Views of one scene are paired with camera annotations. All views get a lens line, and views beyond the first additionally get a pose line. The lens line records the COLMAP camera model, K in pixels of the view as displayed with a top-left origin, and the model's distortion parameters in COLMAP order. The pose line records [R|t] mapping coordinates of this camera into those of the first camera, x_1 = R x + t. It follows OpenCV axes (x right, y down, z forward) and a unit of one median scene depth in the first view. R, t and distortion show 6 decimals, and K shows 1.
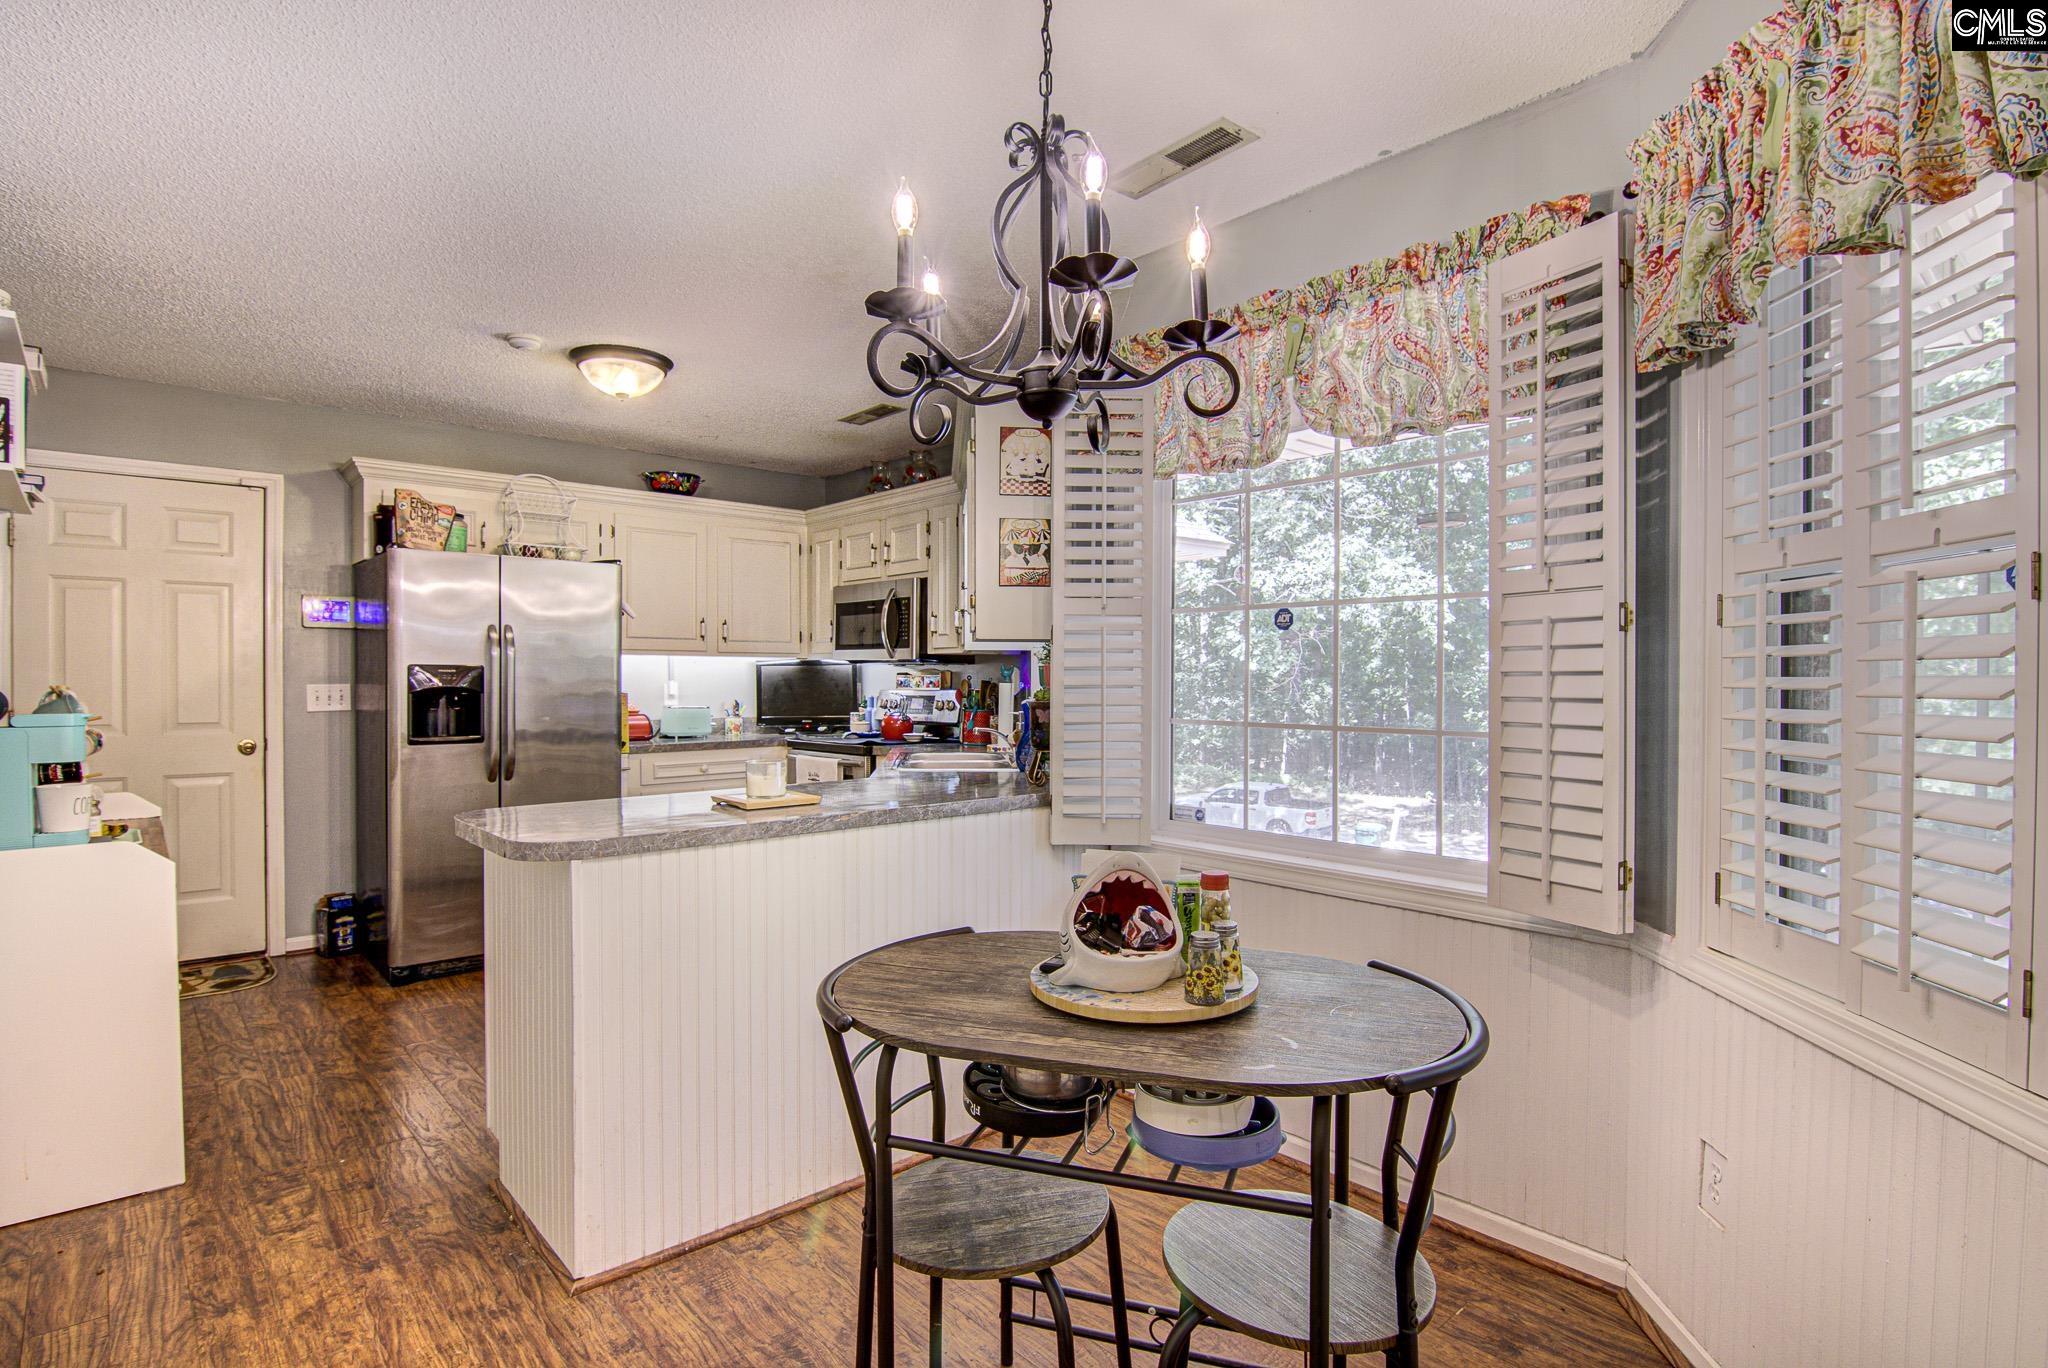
lens RADIAL K [[1025.3, 0, 1027.9], [0, 1025.3, 685.0], [0, 0, 1]] dist [0.001904, -0.018521]
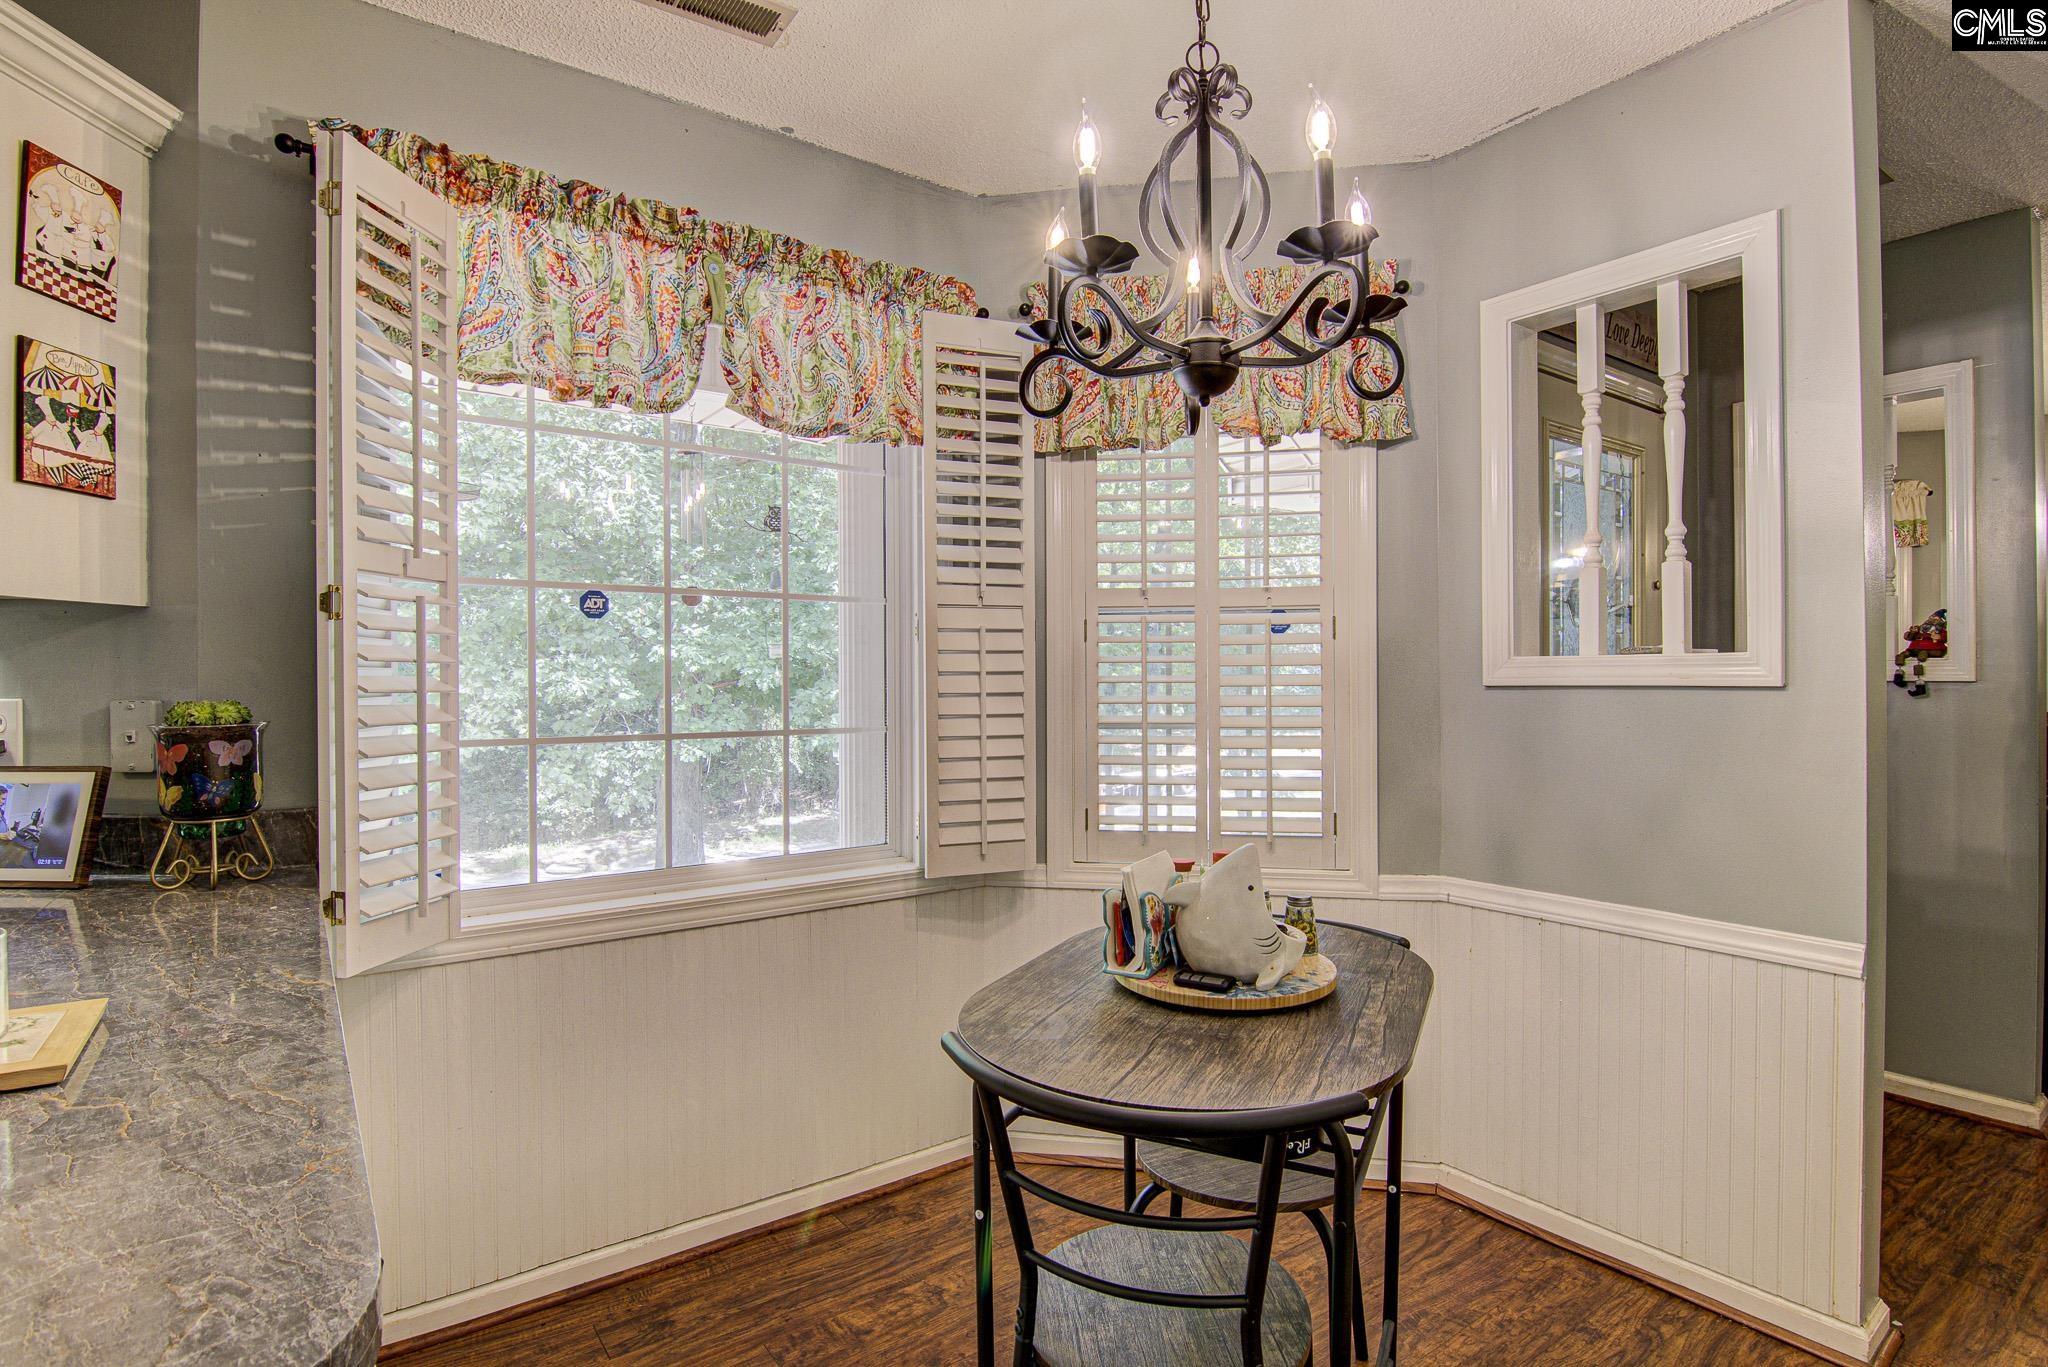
lens RADIAL K [[1025.3, 0, 1027.9], [0, 1025.3, 684.5], [0, 0, 1]] dist [0.001904, -0.018521]
pose [[0.099201, -0.008928, 0.995027, -0.584445], [0.010741, 0.999911, 0.007901, -0.005766], [-0.995009, 0.009903, 0.099288, 0.682535]]
